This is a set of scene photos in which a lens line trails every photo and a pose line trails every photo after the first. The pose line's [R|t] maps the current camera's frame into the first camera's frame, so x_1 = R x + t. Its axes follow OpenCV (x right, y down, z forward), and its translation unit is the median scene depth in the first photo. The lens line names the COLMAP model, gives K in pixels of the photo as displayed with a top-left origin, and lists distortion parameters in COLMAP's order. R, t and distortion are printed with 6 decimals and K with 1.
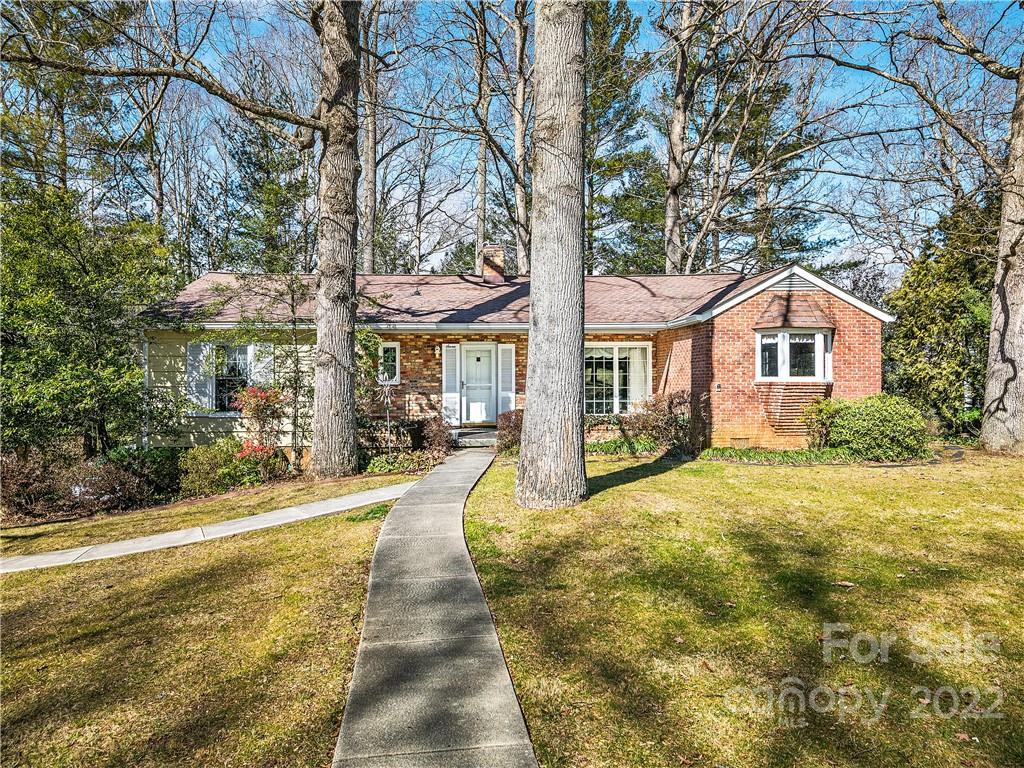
lens RADIAL K [[654.0, 0, 508.7], [0, 654.0, 380.4], [0, 0, 1]] dist [0.005680, -0.000391]
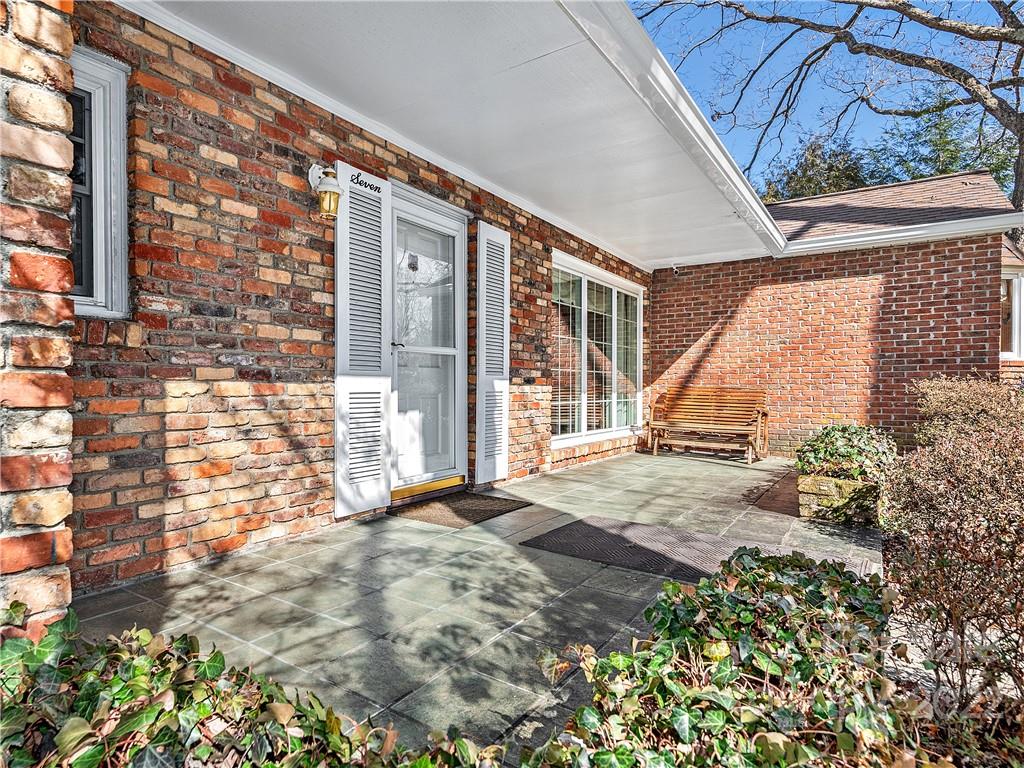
lens RADIAL K [[572.9, 0, 502.0], [0, 572.9, 390.6], [0, 0, 1]] dist [0.006974, 0.000490]
pose [[0.600221, -0.000230, 0.799834, -0.227659], [-0.004105, 0.999986, 0.003368, 0.023664], [-0.799824, -0.005305, 0.600212, 0.834922]]
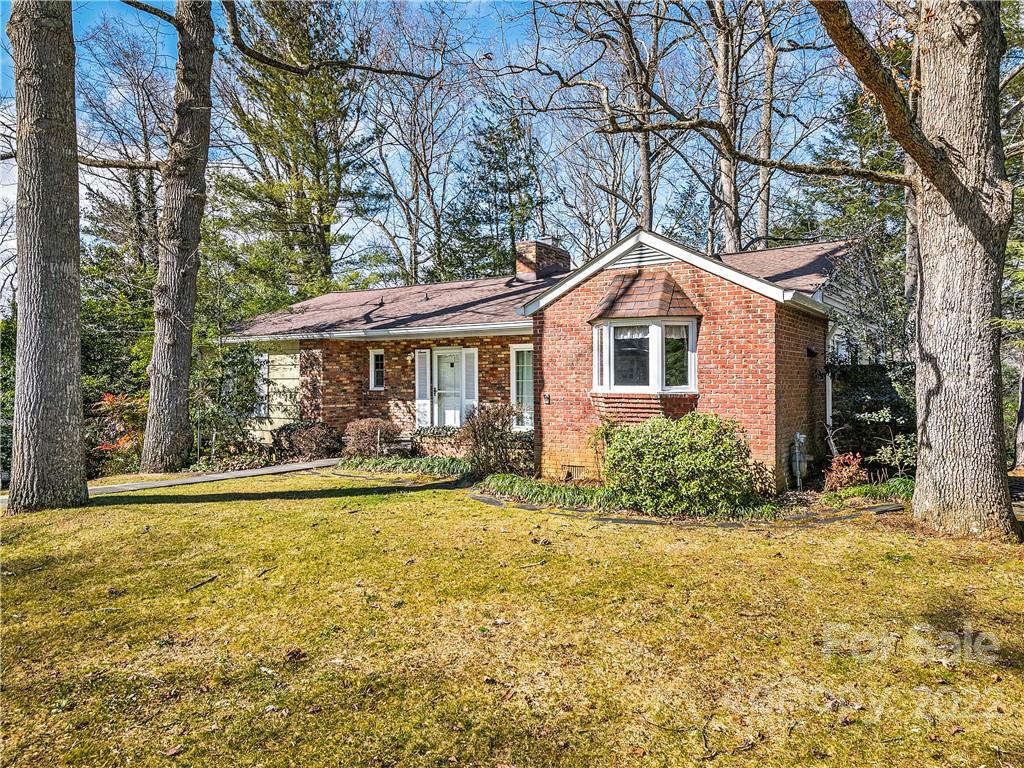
lens RADIAL K [[662.1, 0, 514.8], [0, 662.1, 387.8], [0, 0, 1]] dist [-0.002104, 0.000526]
pose [[0.835128, 0.005846, -0.550024, 0.572351], [-0.001177, 0.999960, 0.008842, -0.007647], [0.550054, -0.006737, 0.835102, 0.250696]]
